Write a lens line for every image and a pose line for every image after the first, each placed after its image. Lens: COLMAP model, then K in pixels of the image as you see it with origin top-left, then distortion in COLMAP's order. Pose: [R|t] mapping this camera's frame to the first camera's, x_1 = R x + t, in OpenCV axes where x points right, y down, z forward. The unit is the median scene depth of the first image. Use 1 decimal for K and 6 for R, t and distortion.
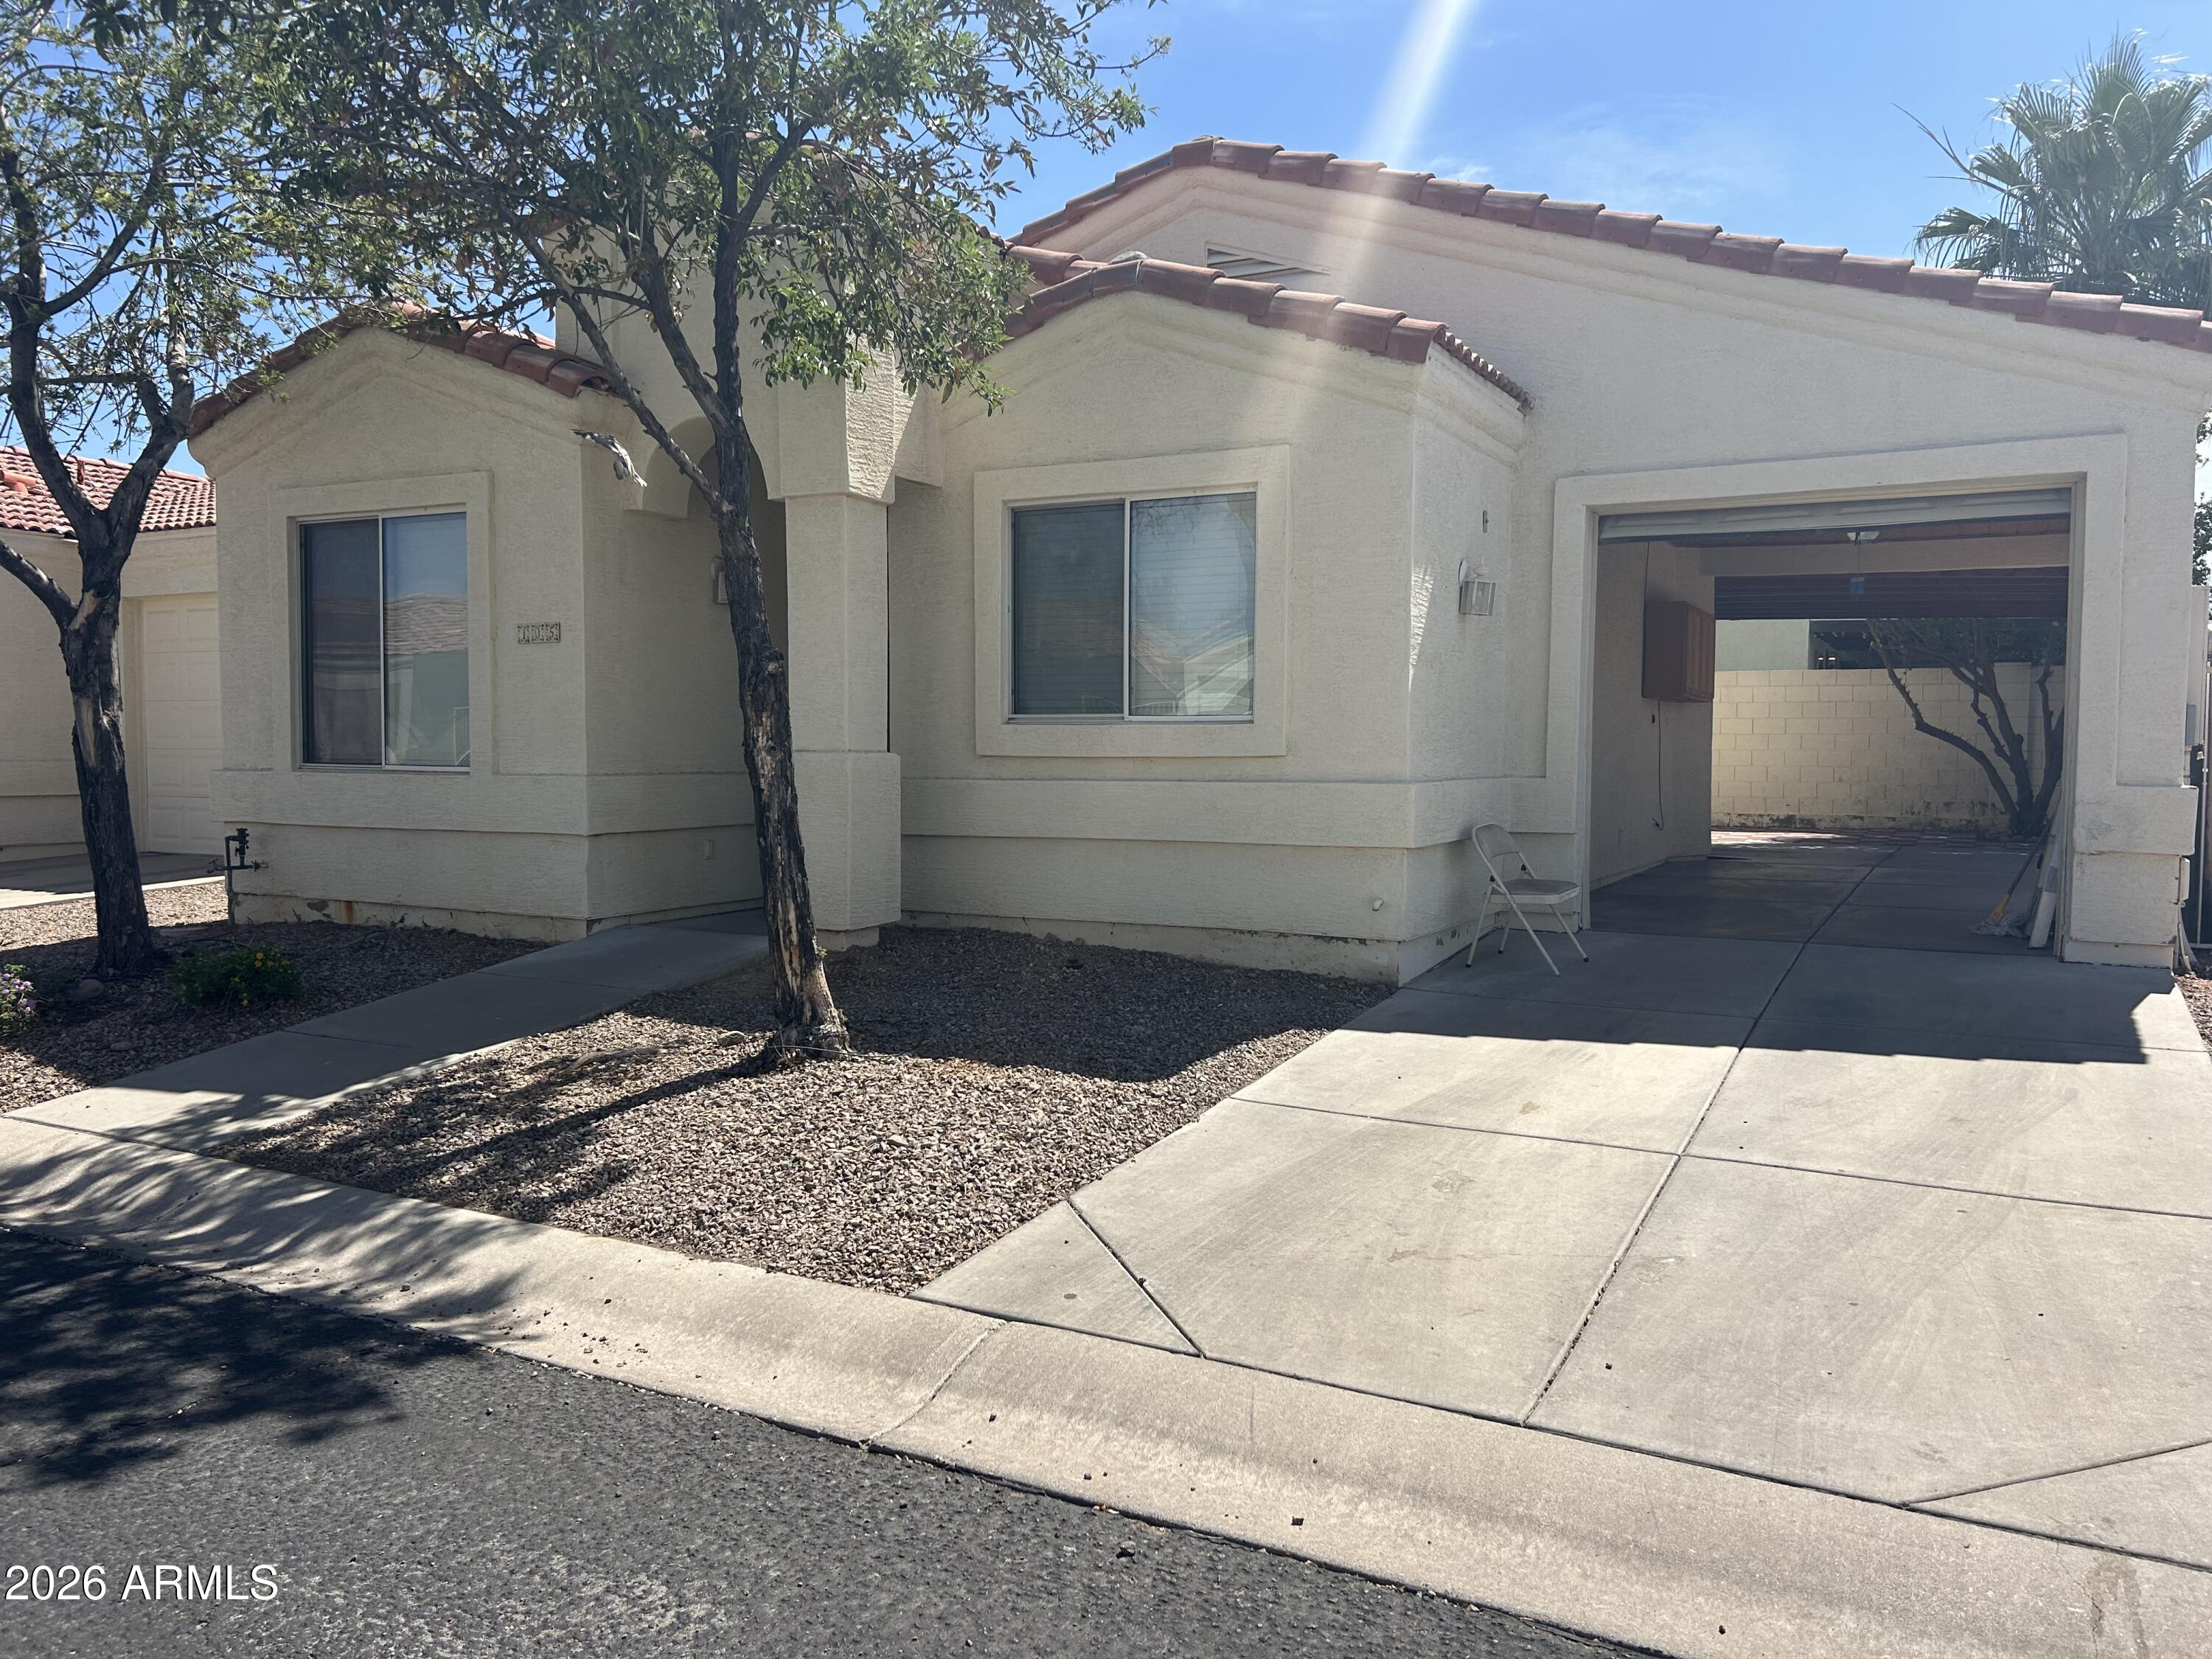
lens RADIAL K [[1661.9, 0, 1111.5], [0, 1661.9, 842.3], [0, 0, 1]] dist [0.053729, -0.057943]
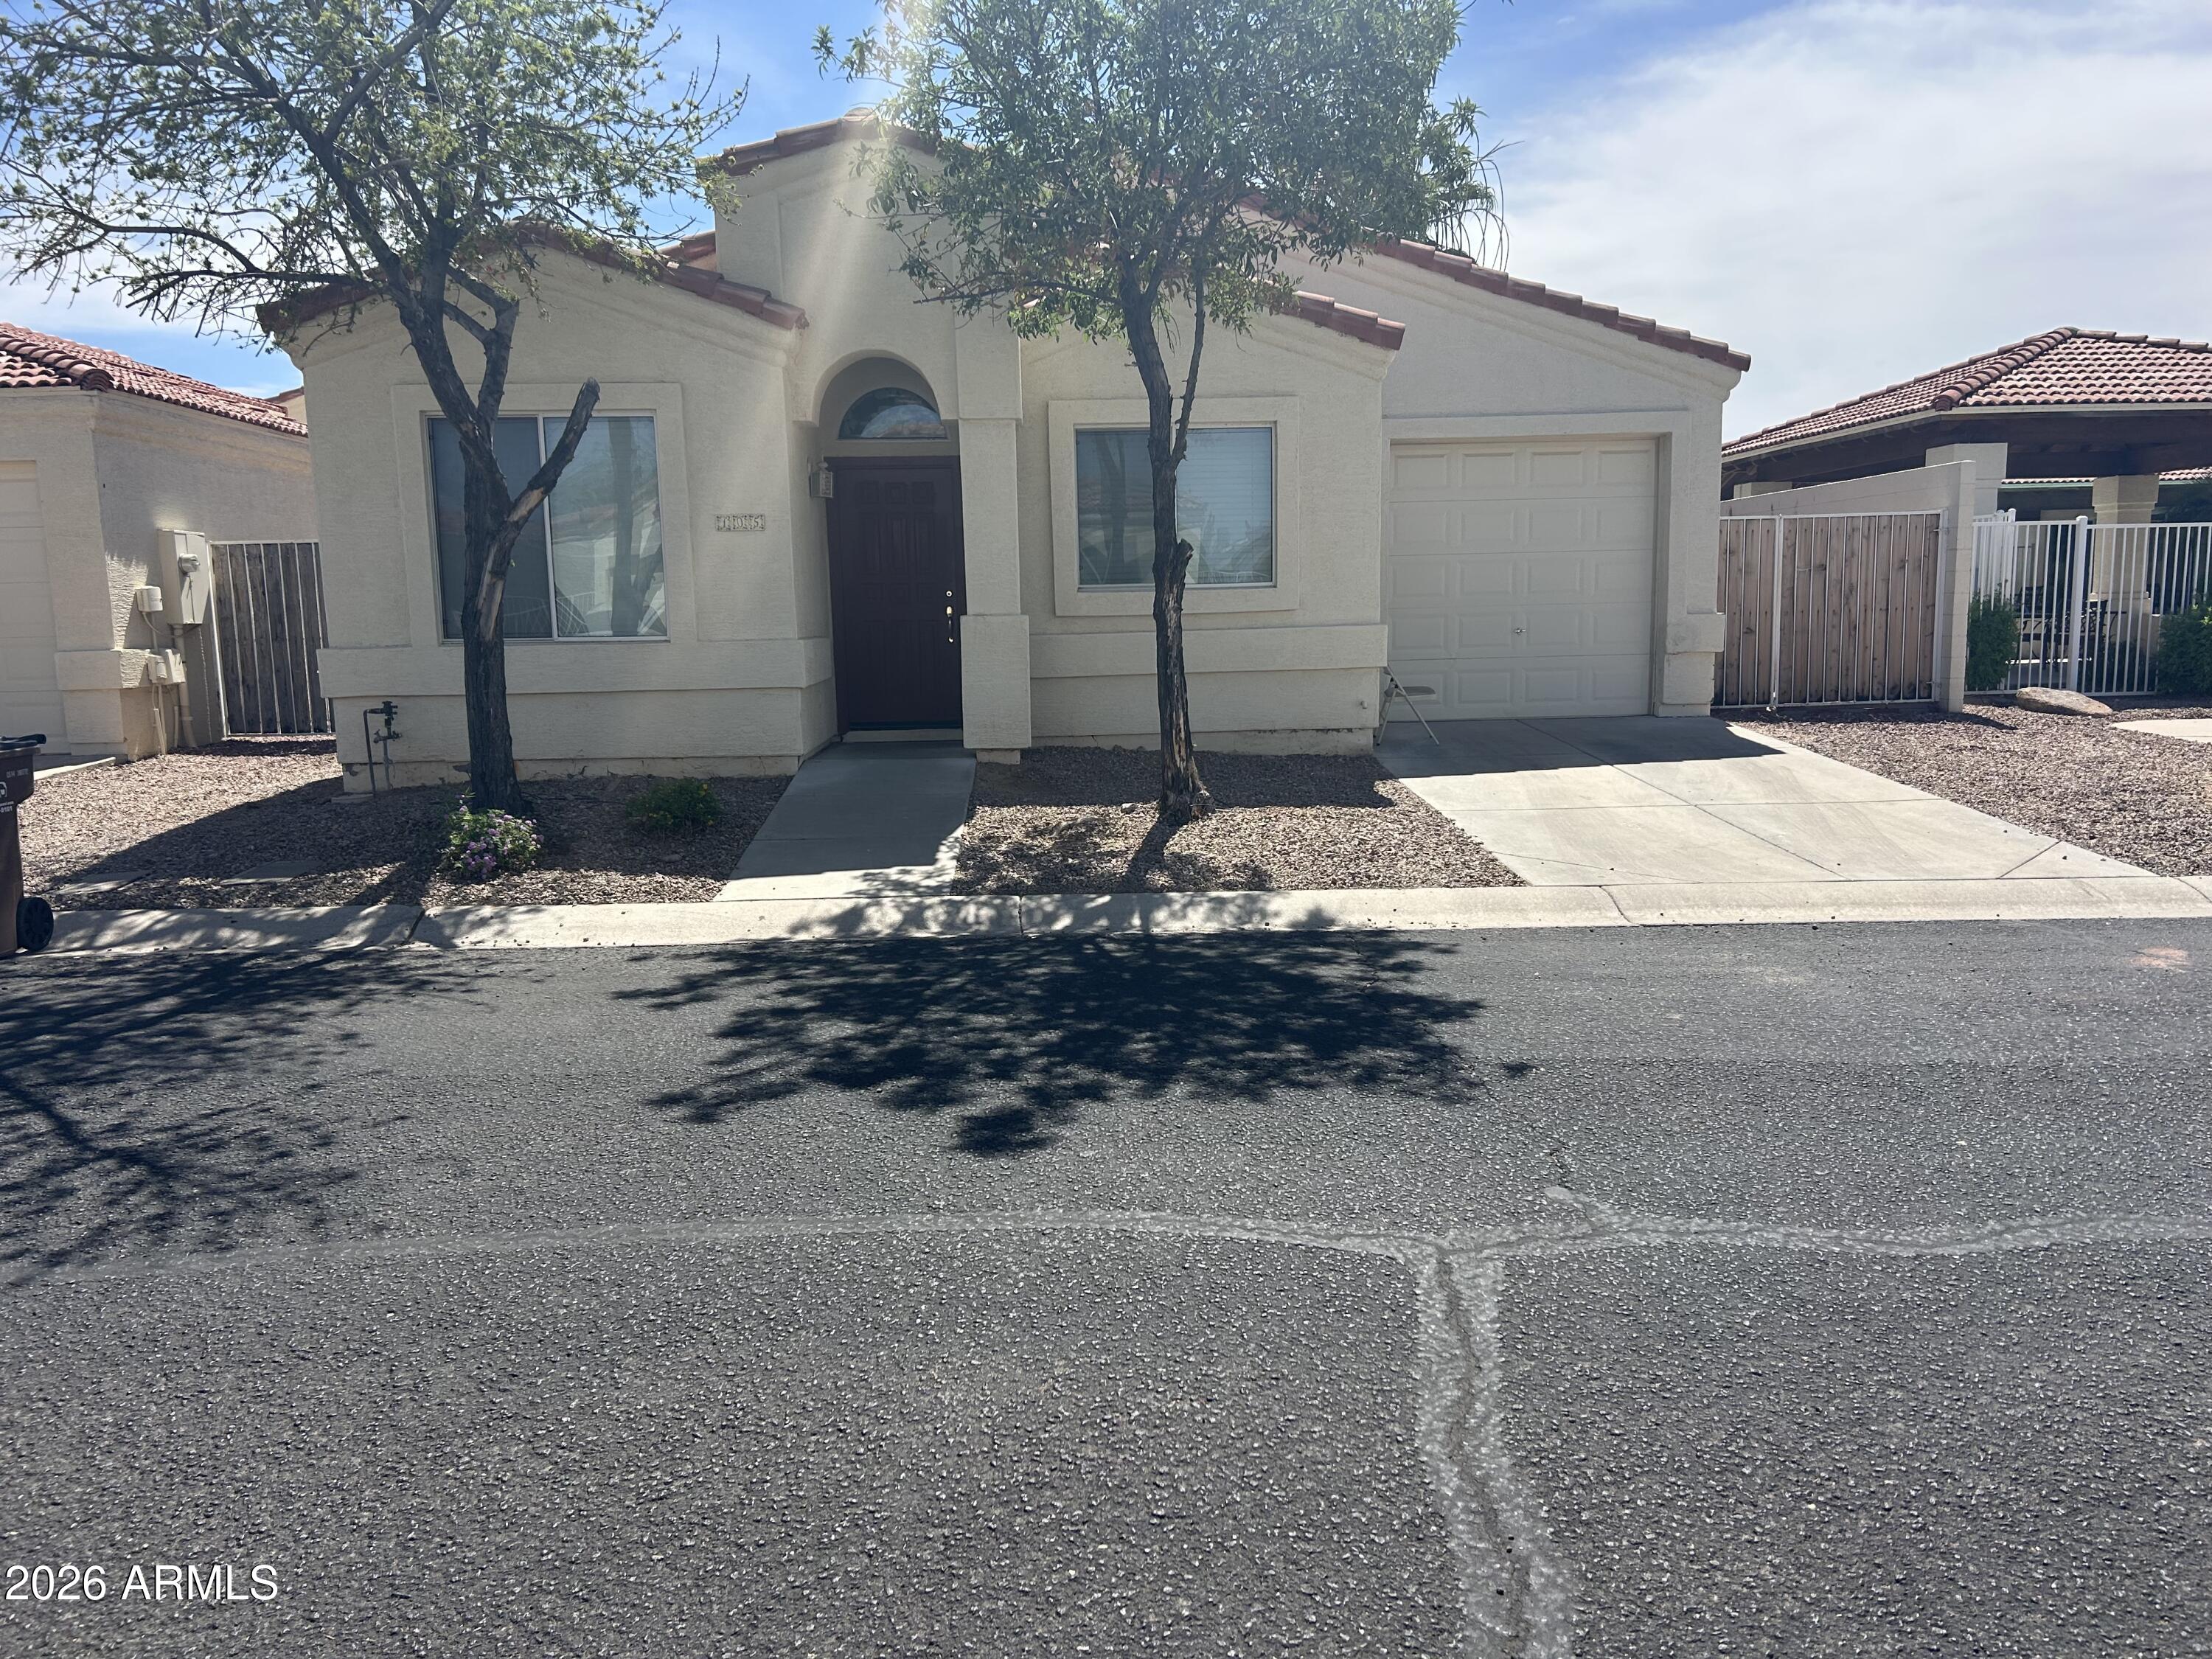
lens RADIAL K [[1661.9, 0, 1111.5], [0, 1661.9, 842.3], [0, 0, 1]] dist [0.053729, -0.057943]
pose [[0.862577, -0.091122, 0.497653, -0.754421], [0.053611, 0.994571, 0.089186, 0.012679], [-0.503078, -0.050250, 0.862779, -0.197955]]
